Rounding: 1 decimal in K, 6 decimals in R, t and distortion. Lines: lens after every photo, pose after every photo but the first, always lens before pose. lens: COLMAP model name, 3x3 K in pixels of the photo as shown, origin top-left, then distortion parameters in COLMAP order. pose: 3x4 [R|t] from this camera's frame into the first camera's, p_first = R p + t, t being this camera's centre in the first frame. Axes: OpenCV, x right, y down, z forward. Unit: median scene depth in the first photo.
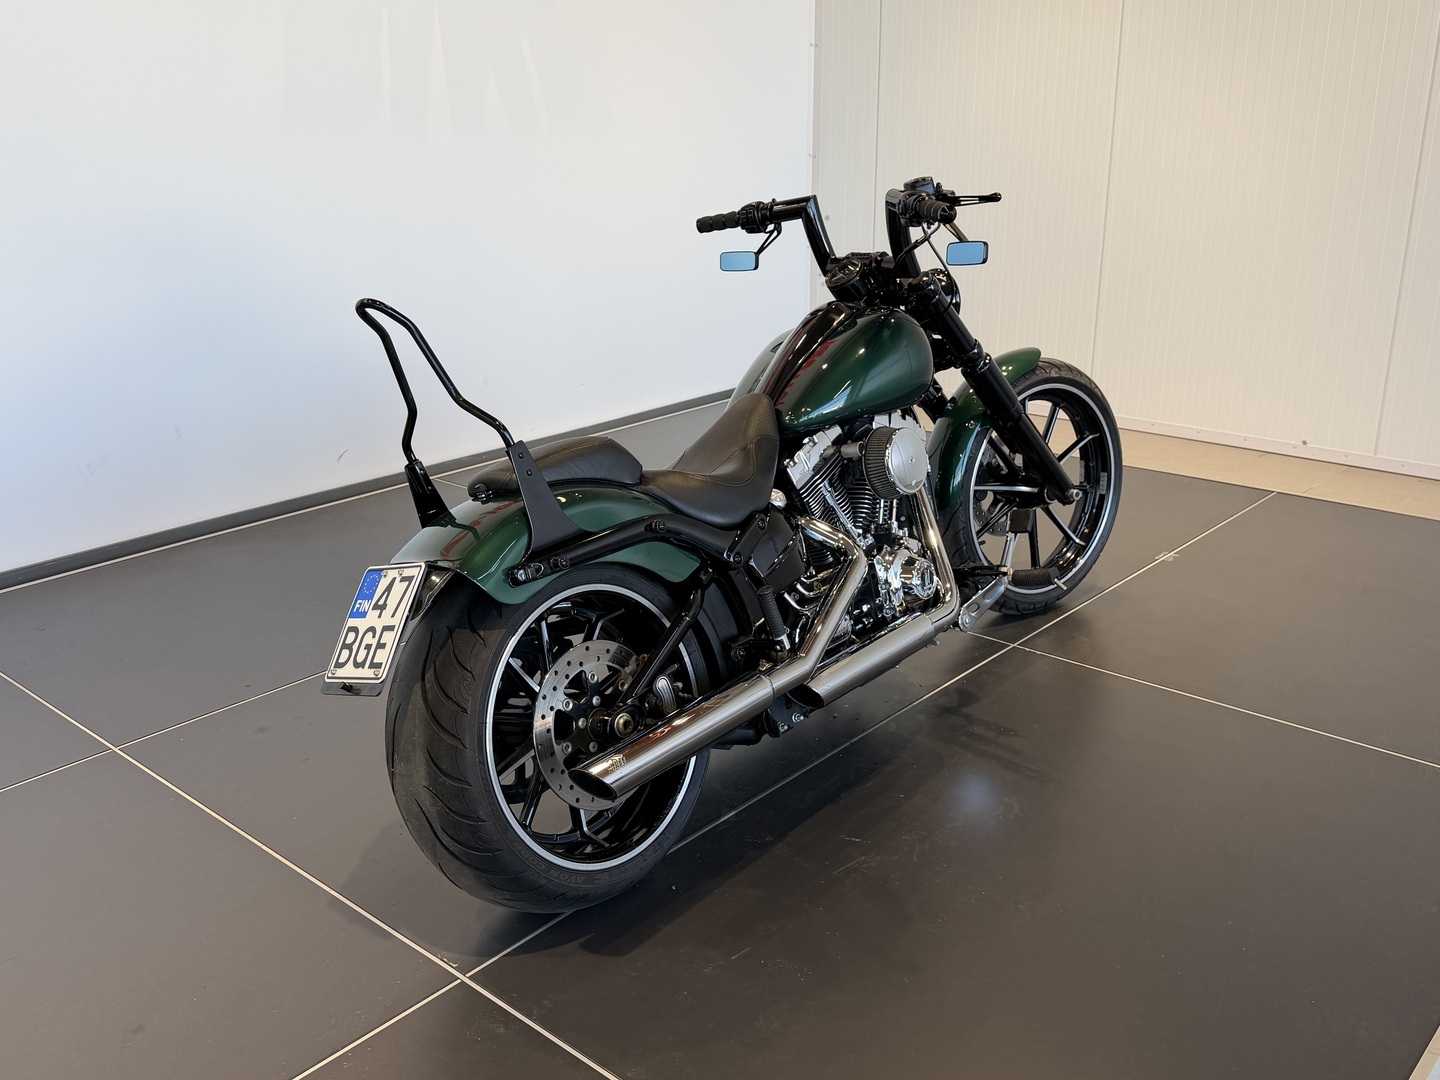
lens RADIAL K [[1329.1, 0, 719.3], [0, 1329.1, 538.5], [0, 0, 1]] dist [0.051950, 0.000000]
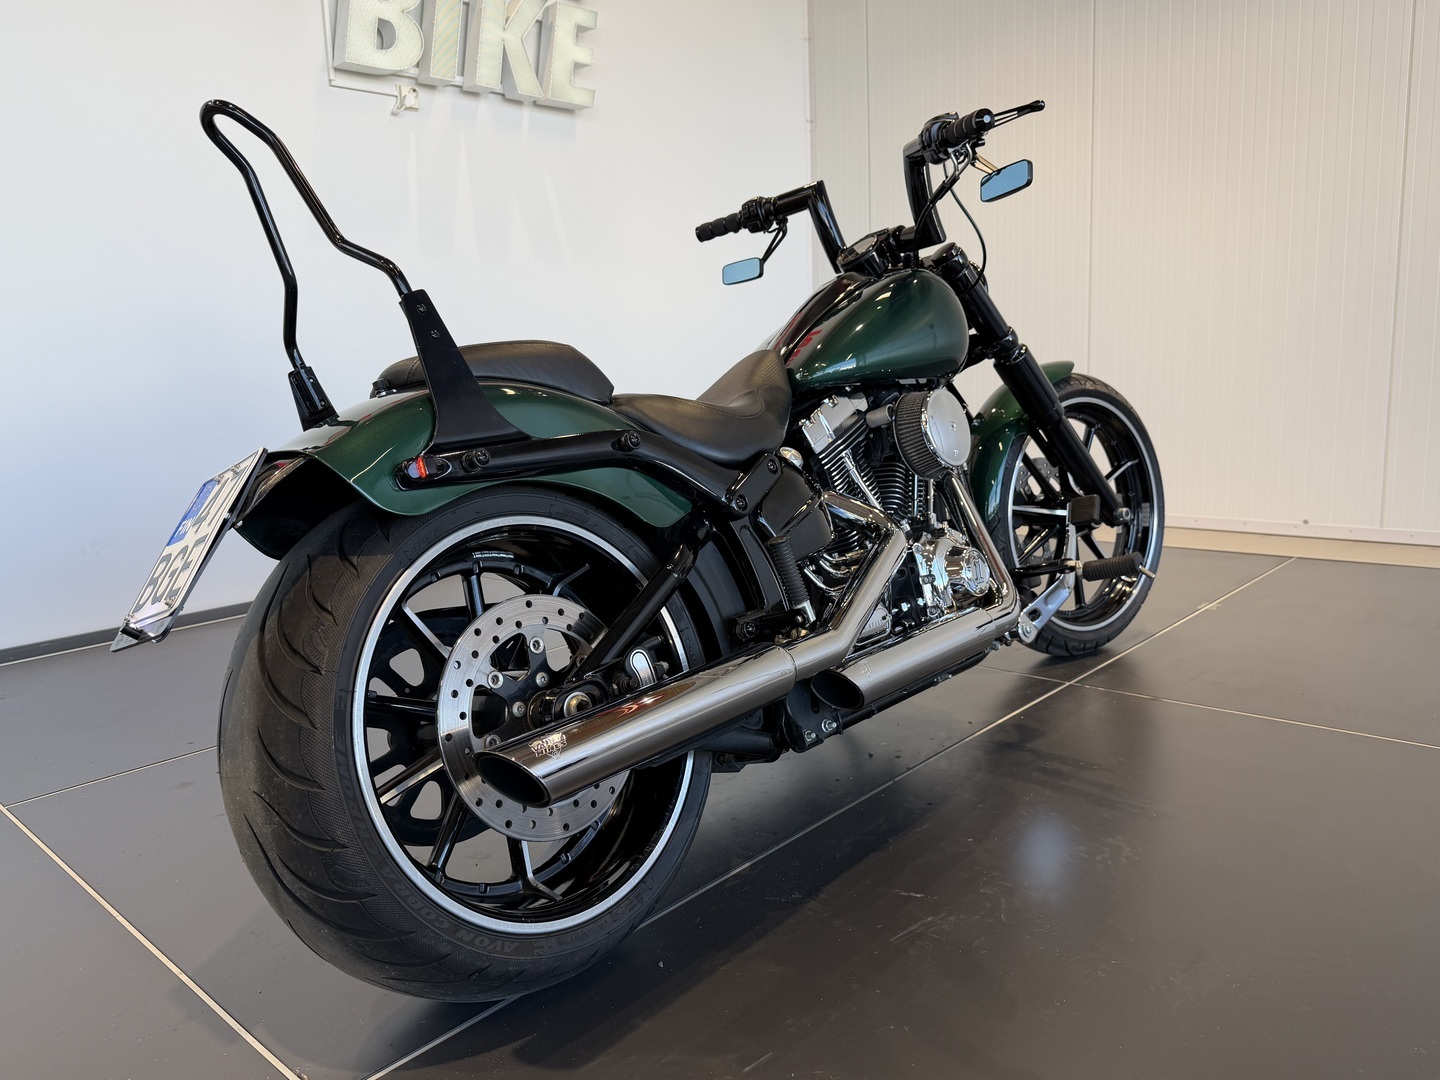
lens RADIAL K [[1051.0, 0, 718.8], [0, 1051.0, 541.8], [0, 0, 1]] dist [0.021262, -0.047416]
pose [[0.999368, -0.026904, -0.023246, 0.013713], [0.022843, 0.986842, -0.160065, 0.126547], [0.027247, 0.159433, 0.986833, 0.403549]]
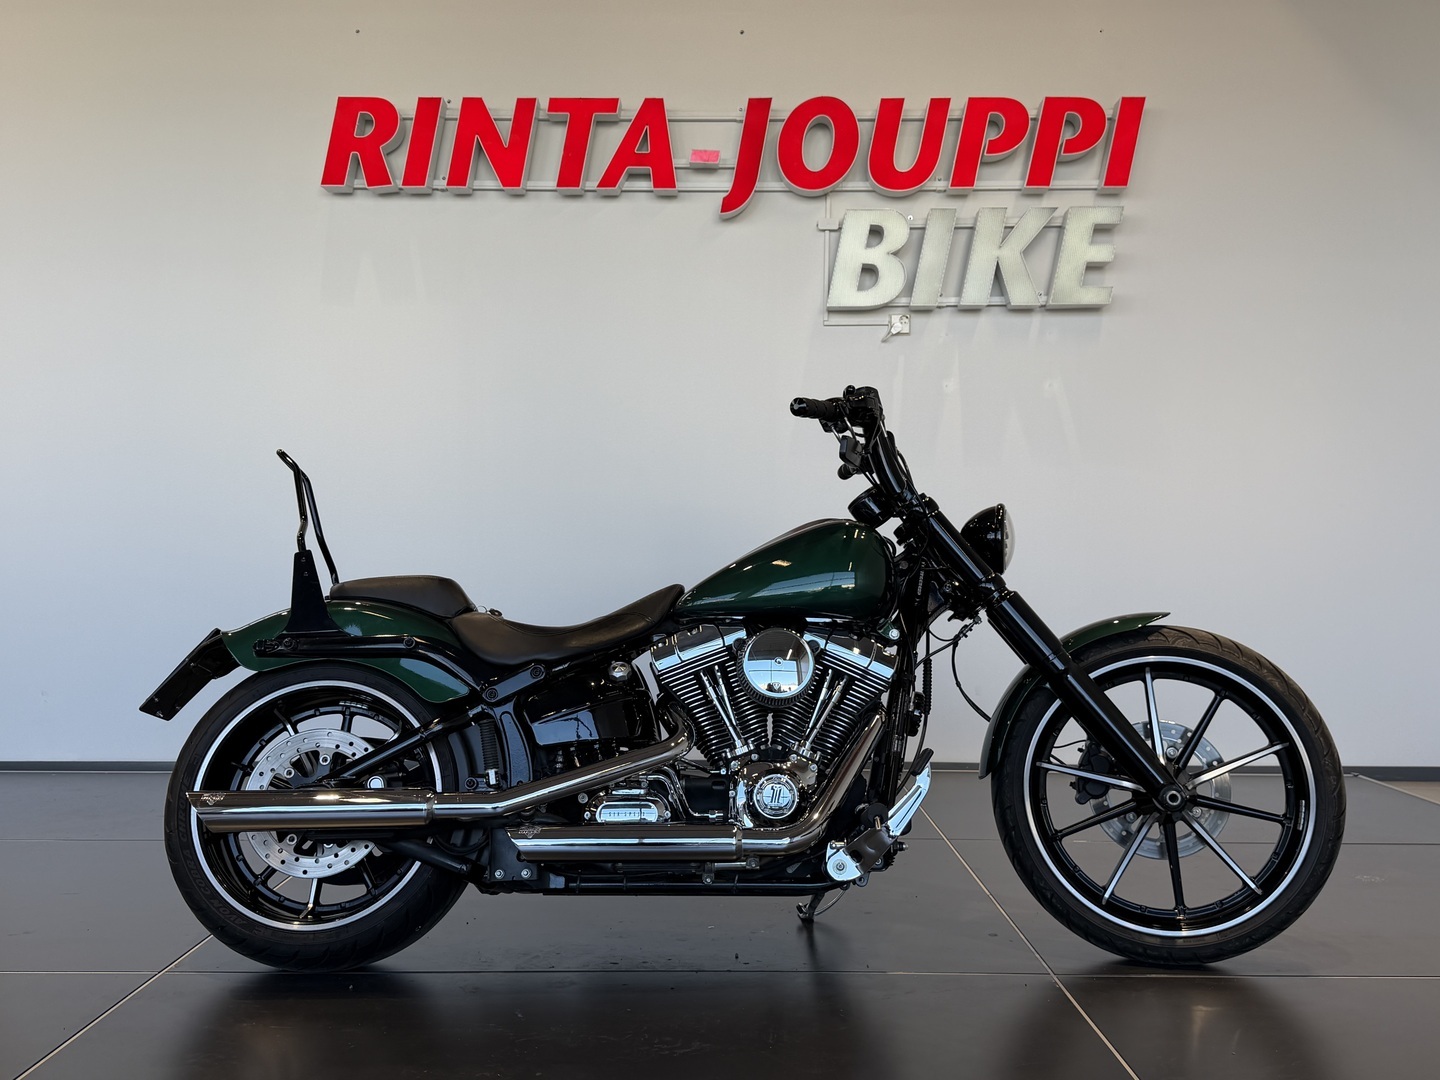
lens RADIAL K [[1329.1, 0, 713.6], [0, 1329.1, 541.5], [0, 0, 1]] dist [0.051950, 0.000000]
pose [[0.660427, 0.004926, -0.750874, 0.905673], [-0.252717, 0.943101, -0.216088, 0.081902], [0.707086, 0.332469, 0.624094, 0.400220]]
